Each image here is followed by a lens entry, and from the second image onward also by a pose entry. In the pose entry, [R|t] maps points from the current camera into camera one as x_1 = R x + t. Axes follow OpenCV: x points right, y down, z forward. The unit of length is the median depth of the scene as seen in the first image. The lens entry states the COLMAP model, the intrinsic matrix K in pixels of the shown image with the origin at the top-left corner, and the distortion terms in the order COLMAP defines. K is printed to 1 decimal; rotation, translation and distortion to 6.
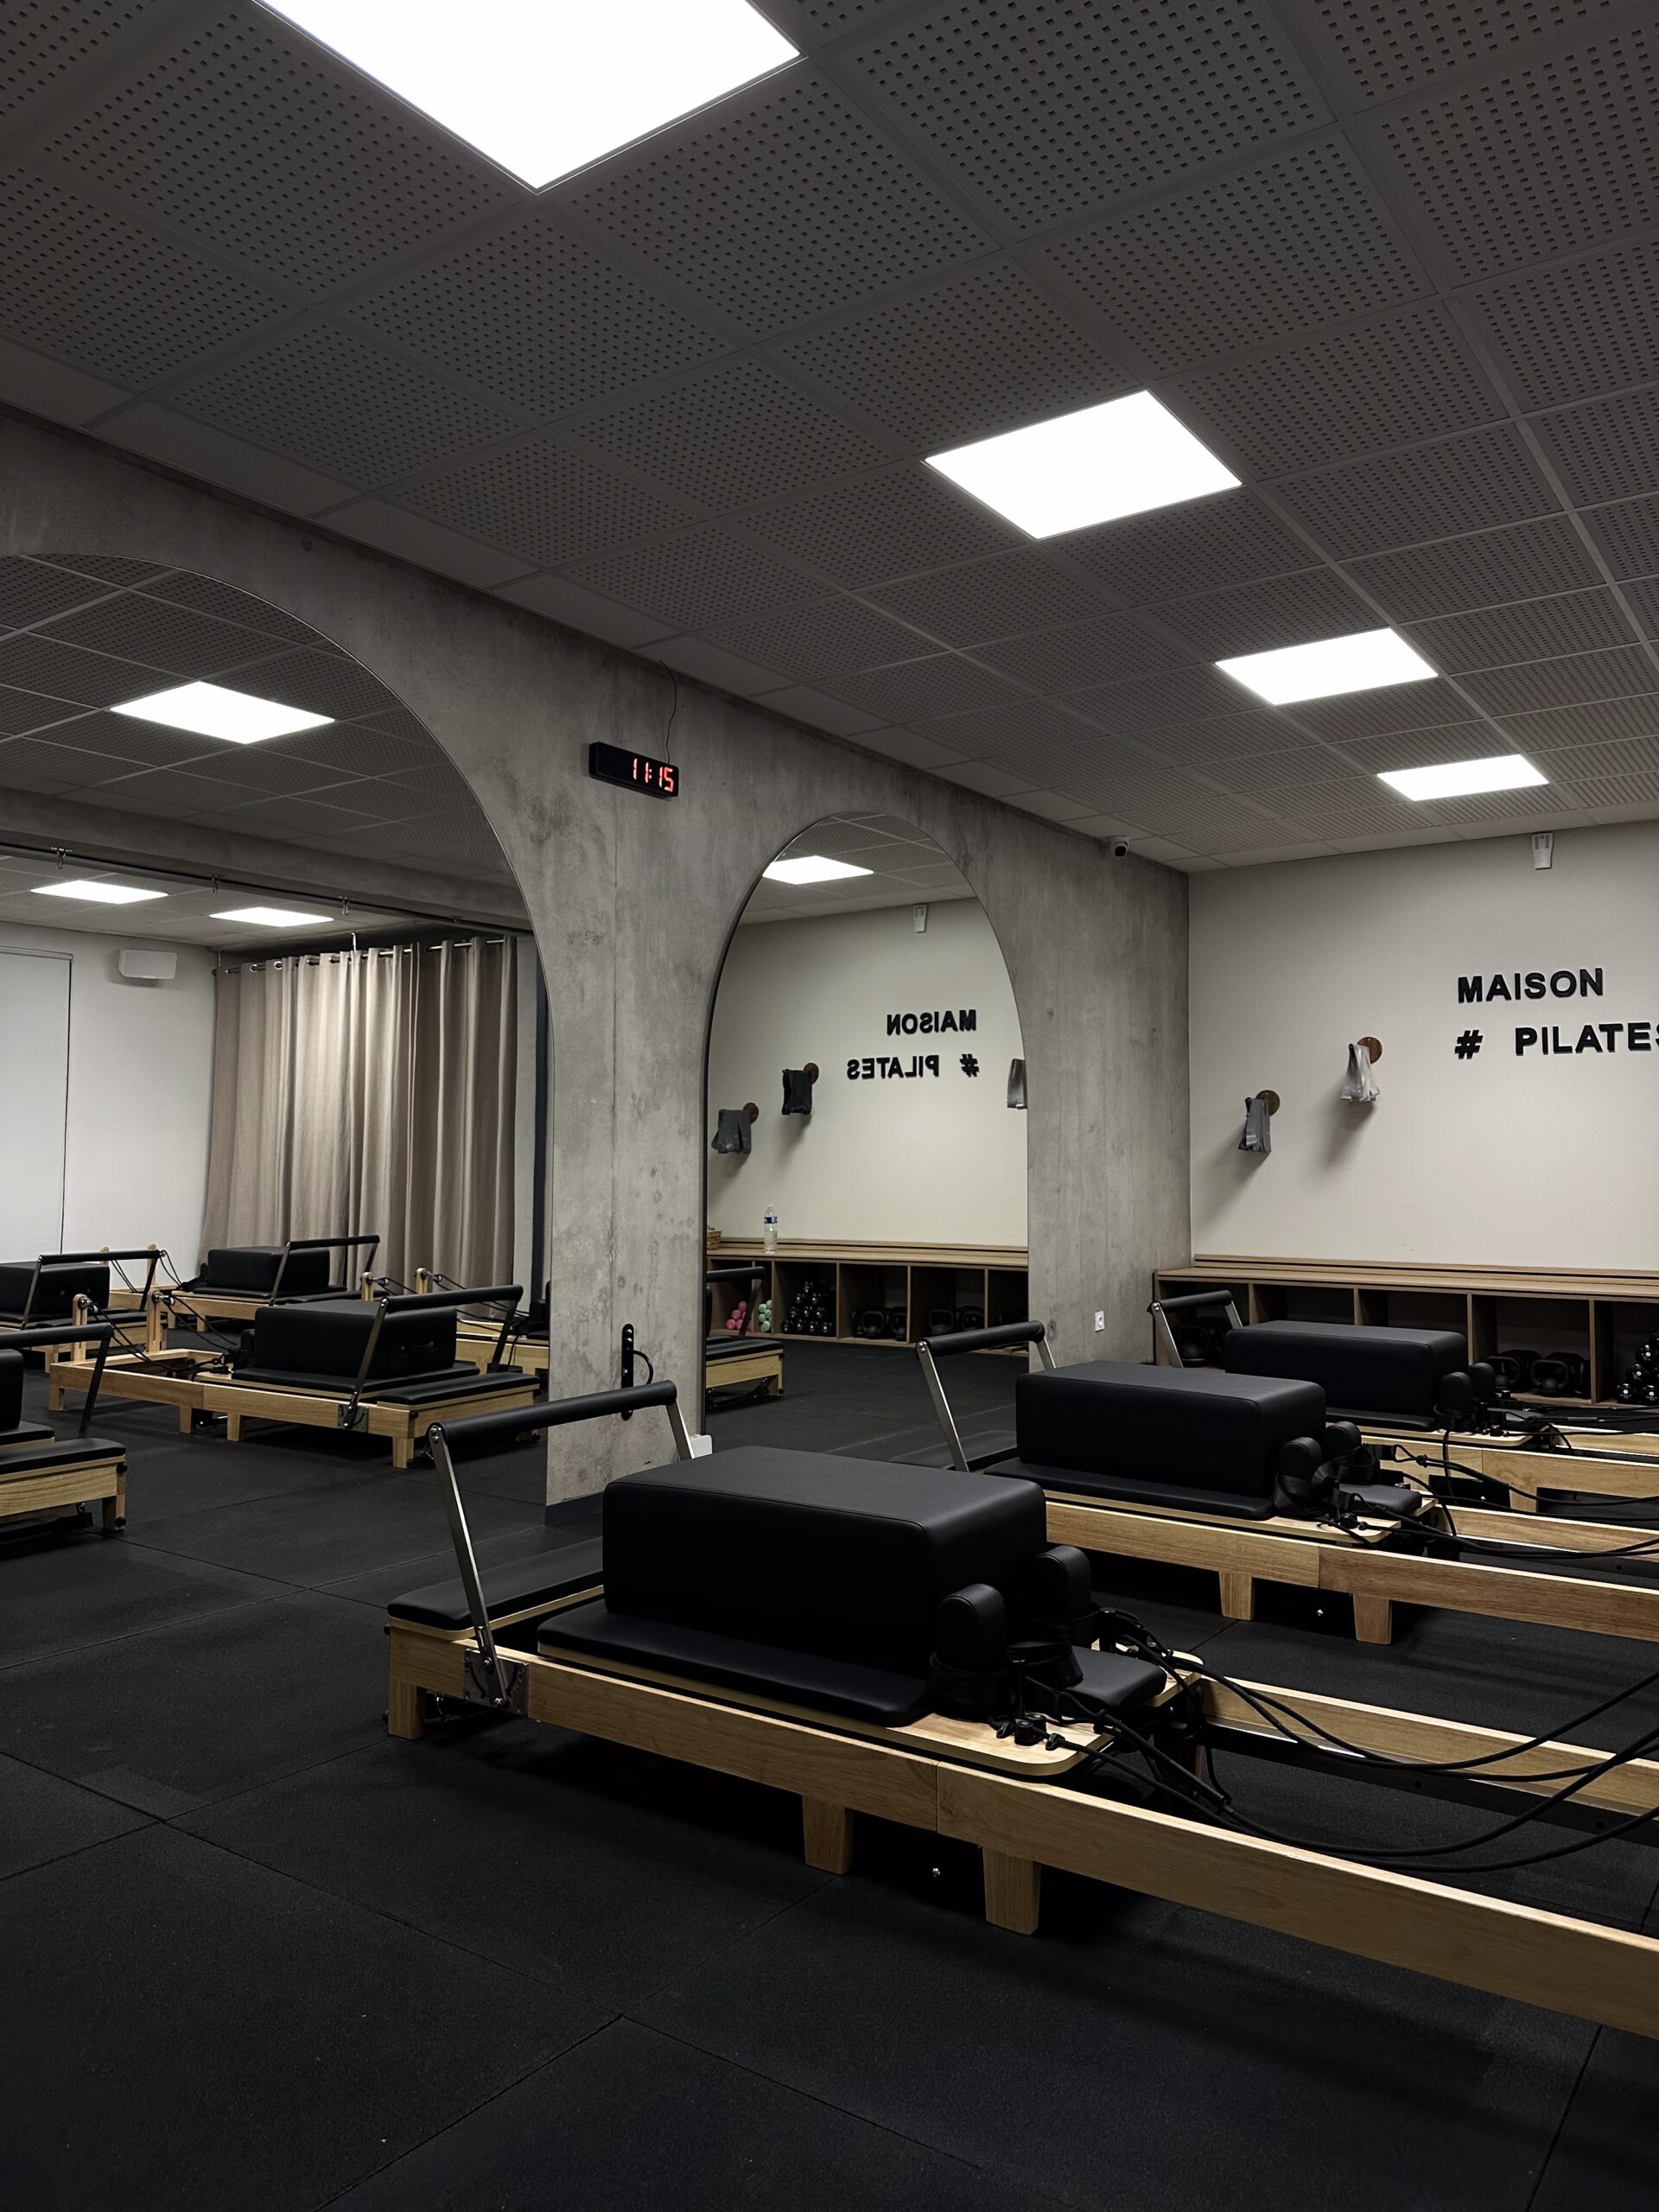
lens RADIAL K [[1564.9, 0, 826.4], [0, 1564.9, 1097.5], [0, 0, 1]] dist [0.022657, -0.037646]
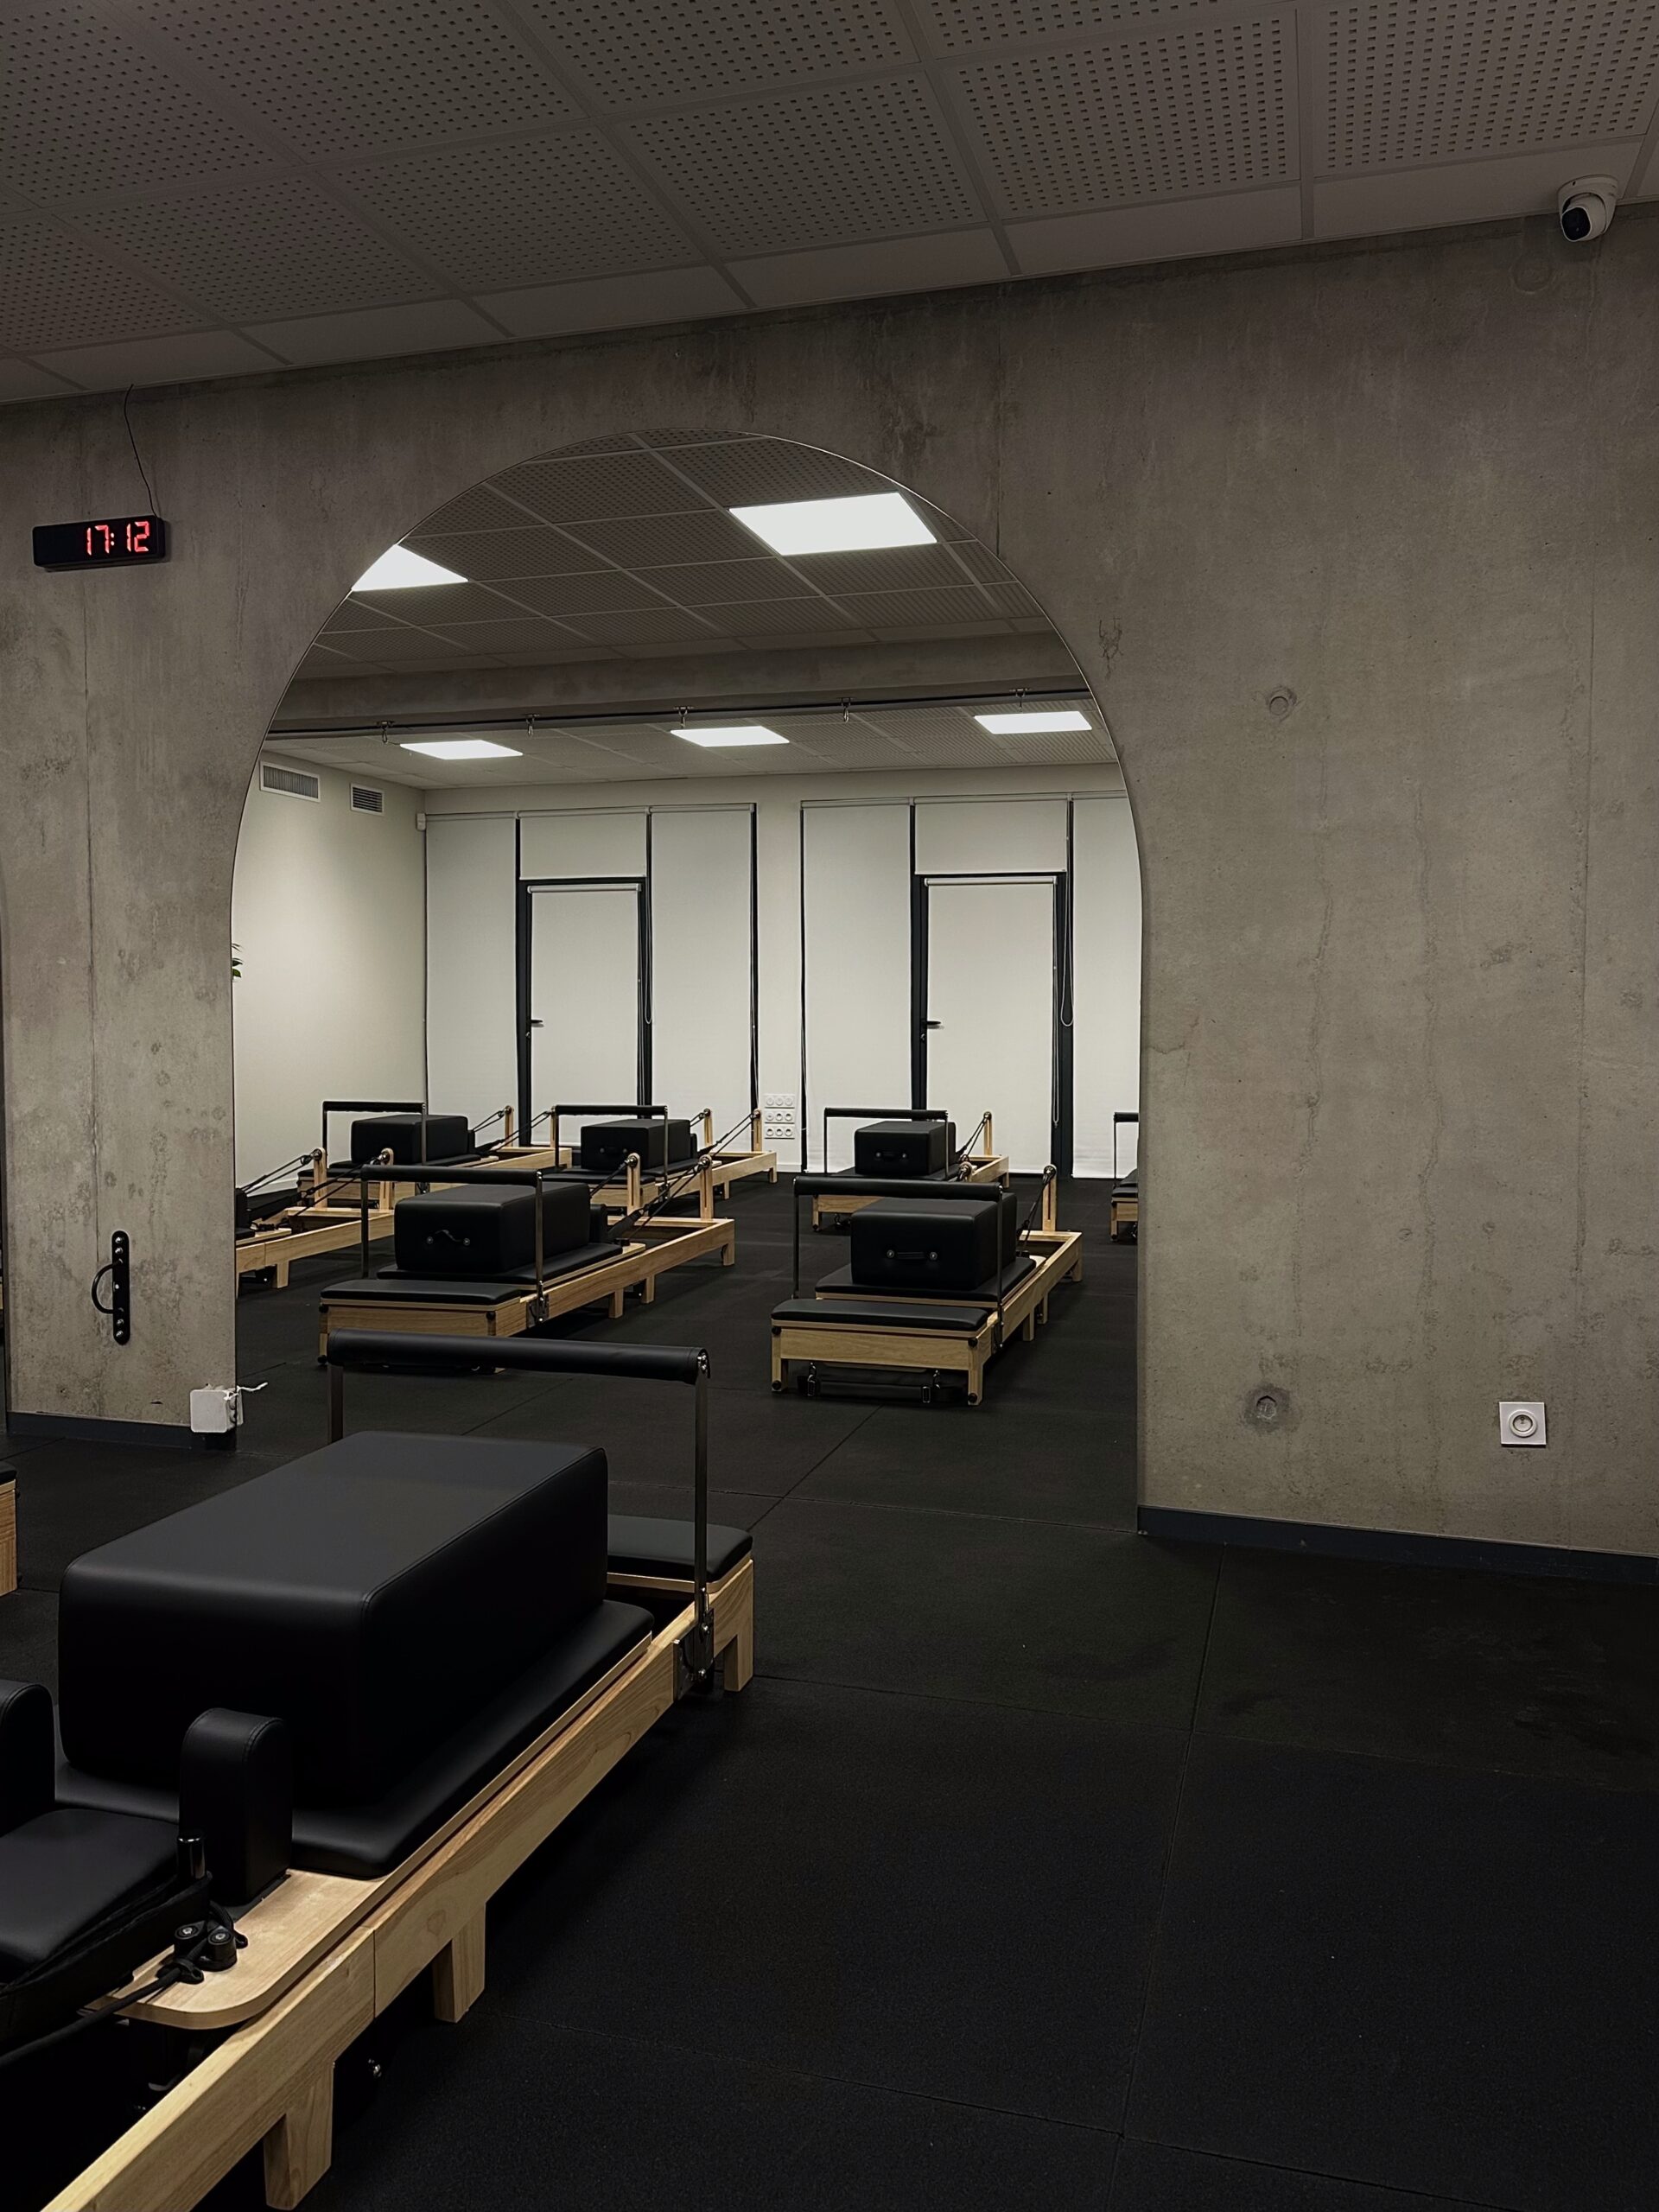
lens RADIAL K [[1657.5, 0, 821.2], [0, 1657.5, 1095.7], [0, 0, 1]] dist [-0.011045, -0.010036]
pose [[0.323896, 0.049944, -0.944774, 0.805614], [0.041793, 0.996876, 0.067026, 0.030578], [0.945169, -0.061195, 0.320797, 1.065869]]
